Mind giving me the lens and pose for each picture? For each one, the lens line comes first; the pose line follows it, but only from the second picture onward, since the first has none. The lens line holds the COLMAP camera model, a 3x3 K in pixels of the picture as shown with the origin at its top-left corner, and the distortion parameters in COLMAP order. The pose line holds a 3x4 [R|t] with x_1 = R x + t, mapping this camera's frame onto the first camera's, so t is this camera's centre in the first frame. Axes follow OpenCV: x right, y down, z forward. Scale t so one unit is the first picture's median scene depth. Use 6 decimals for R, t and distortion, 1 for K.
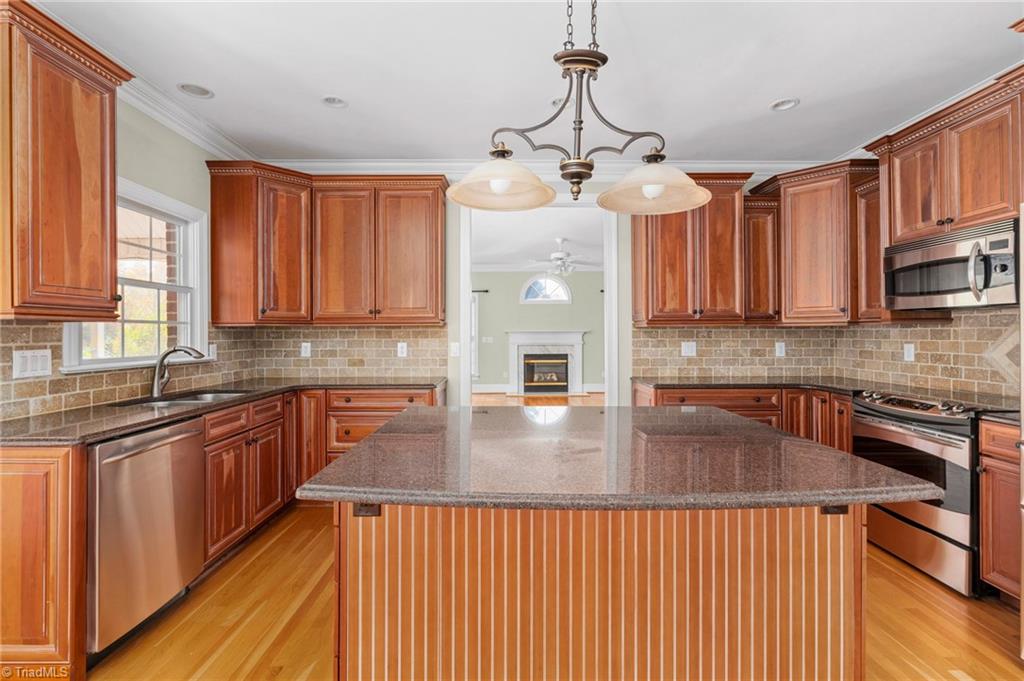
lens RADIAL K [[463.6, 0, 511.4], [0, 463.6, 333.0], [0, 0, 1]] dist [-0.001739, -0.000359]
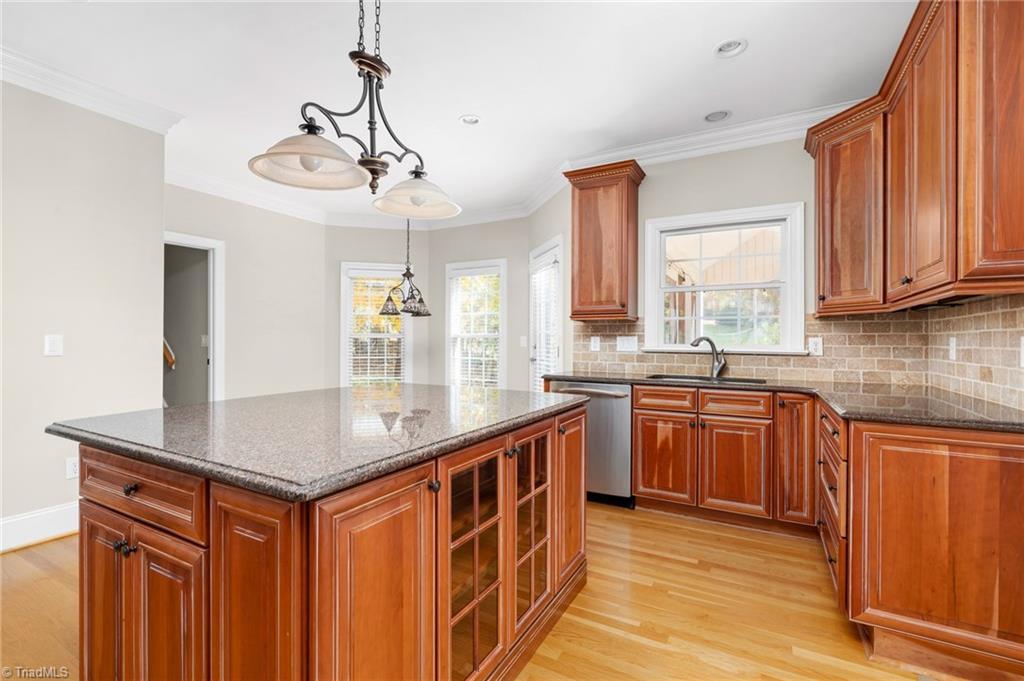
lens RADIAL K [[463.6, 0, 512.5], [0, 463.6, 338.2], [0, 0, 1]] dist [-0.001739, -0.000359]
pose [[-0.494869, -0.001285, -0.868967, 0.495830], [-0.001718, 0.999998, -0.000500, 0.028333], [0.868966, 0.001245, -0.494870, 0.964482]]
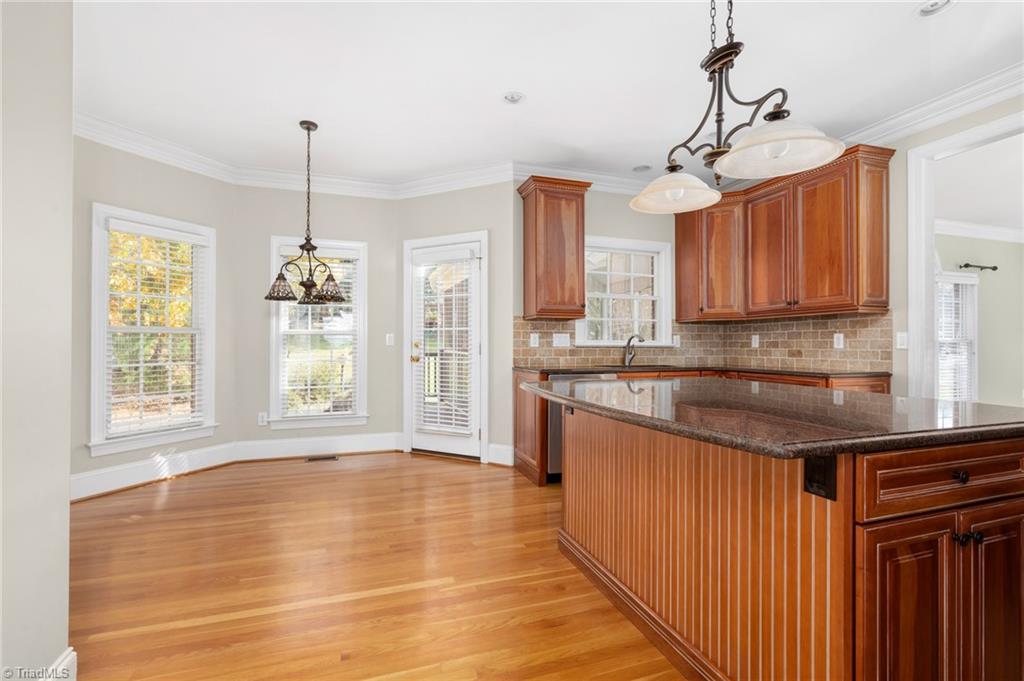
lens RADIAL K [[463.6, 0, 517.9], [0, 463.6, 342.8], [0, 0, 1]] dist [-0.001739, -0.000359]
pose [[0.319091, -0.001949, -0.947722, 0.555458], [0.000325, 0.999998, -0.001947, 0.051247], [0.947724, 0.000314, 0.319091, 0.097258]]
